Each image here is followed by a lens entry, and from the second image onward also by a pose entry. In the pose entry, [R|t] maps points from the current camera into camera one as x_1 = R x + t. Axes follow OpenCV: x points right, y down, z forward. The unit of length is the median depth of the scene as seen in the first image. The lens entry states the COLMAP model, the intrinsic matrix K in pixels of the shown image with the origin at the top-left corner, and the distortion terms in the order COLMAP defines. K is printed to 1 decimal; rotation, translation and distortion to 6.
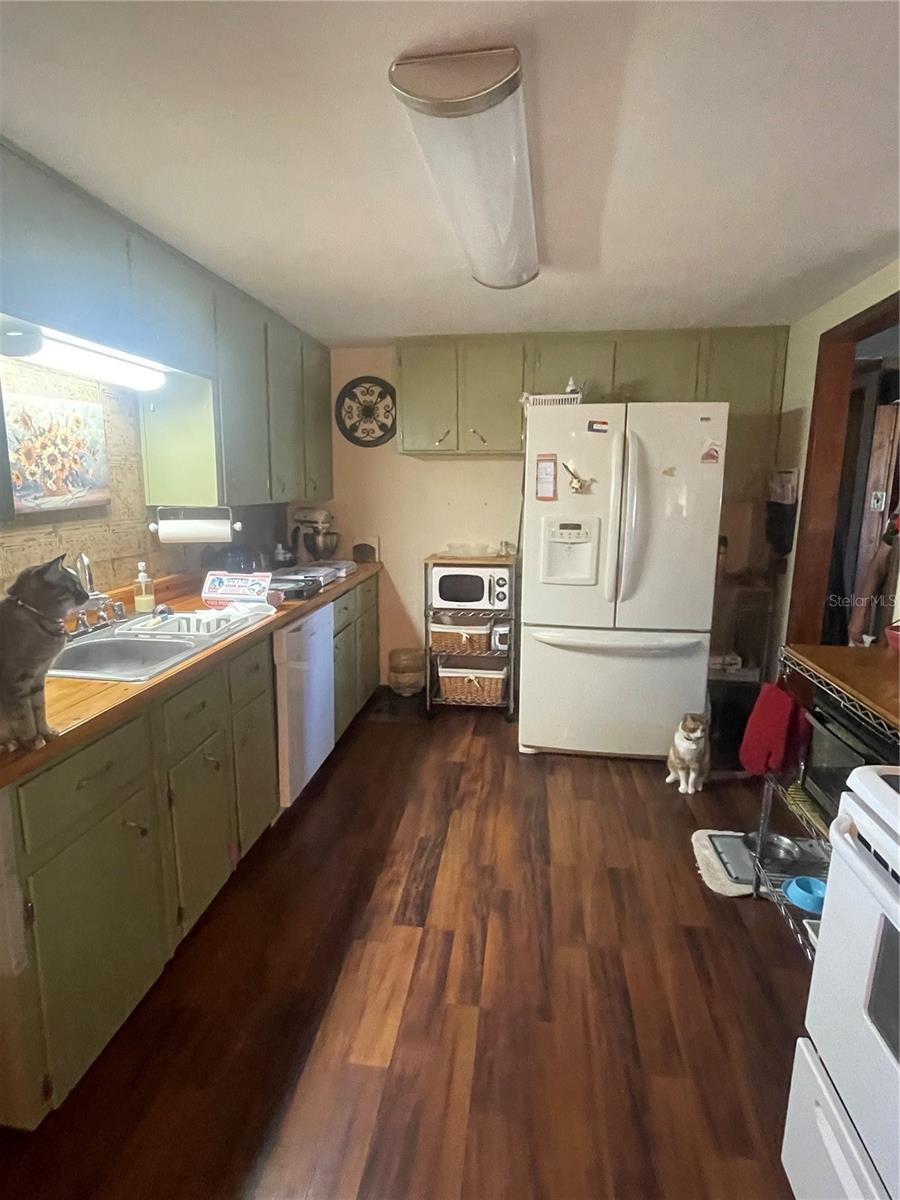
lens RADIAL K [[633.4, 0, 446.4], [0, 633.4, 597.8], [0, 0, 1]] dist [-0.000618, -0.000057]
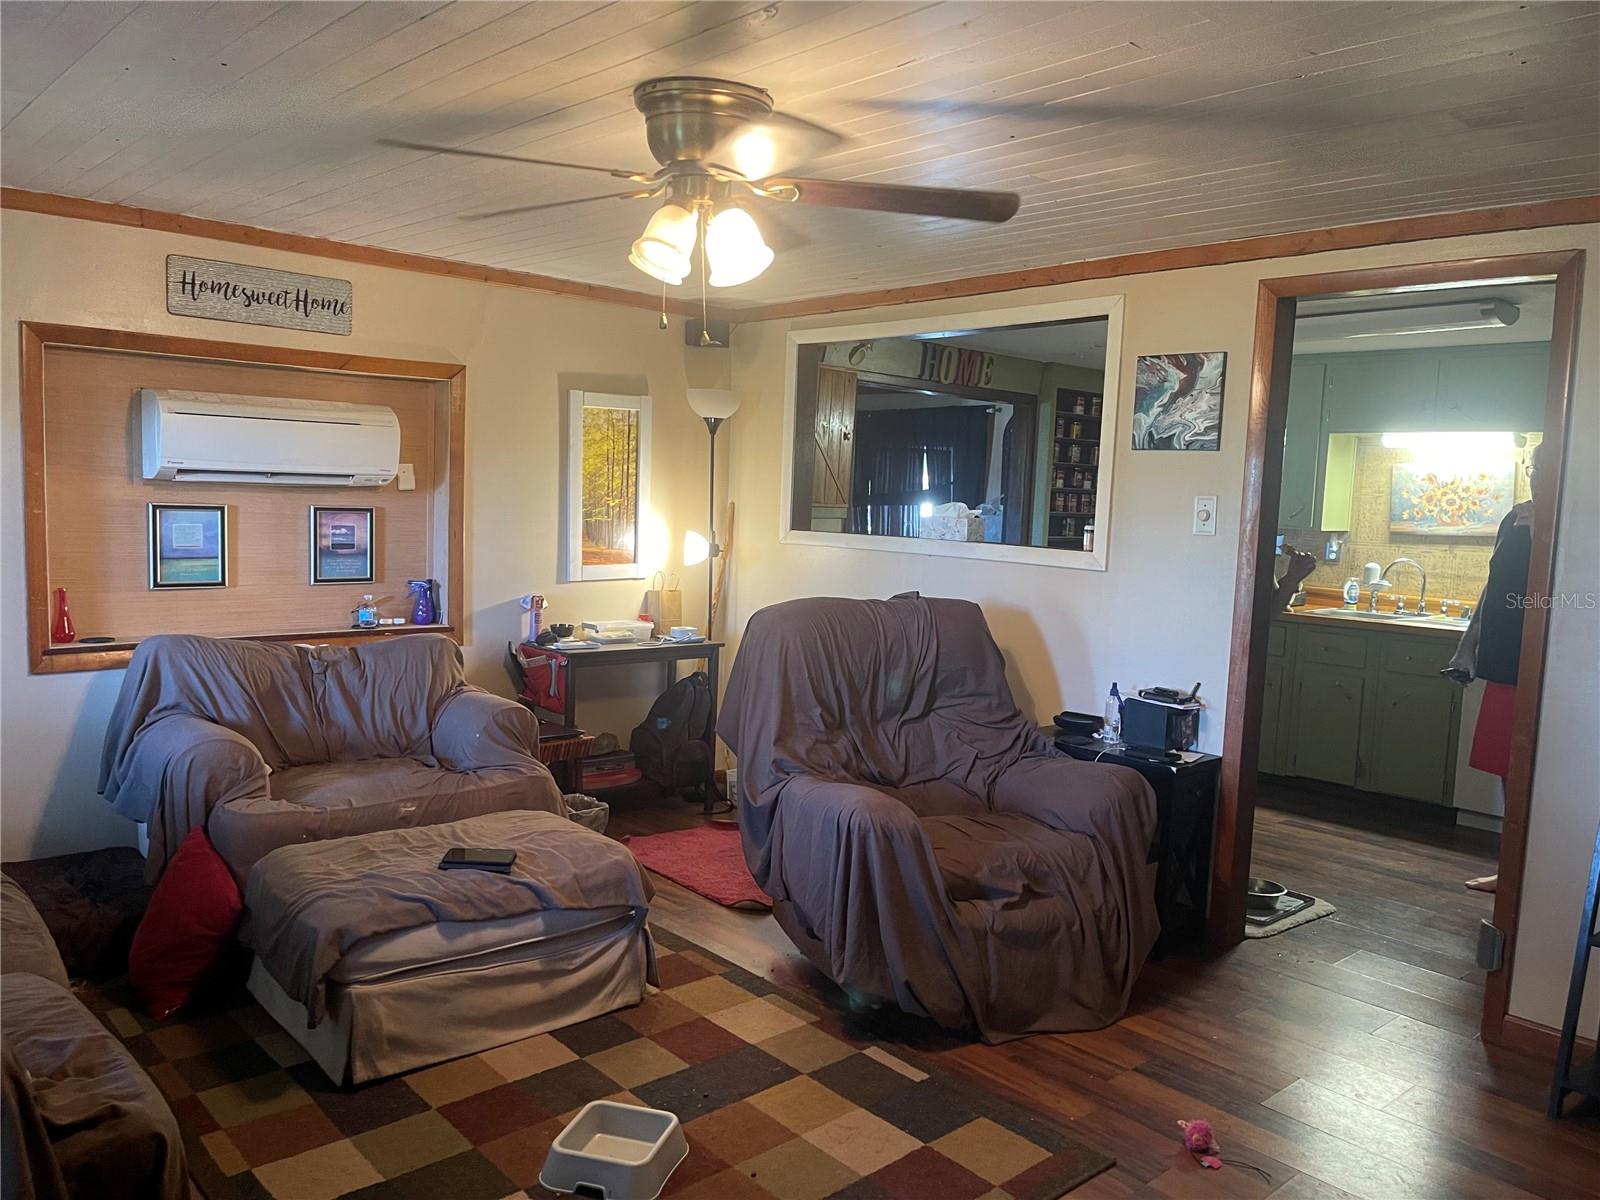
lens RADIAL K [[1188.6, 0, 799.4], [0, 1188.6, 601.9], [0, 0, 1]] dist [-0.000799, -0.000194]
pose [[-0.638799, 0.040863, -0.768288, 2.547290], [-0.183528, 0.961668, 0.203744, -0.280396], [0.747164, 0.271153, -0.606813, 1.612829]]
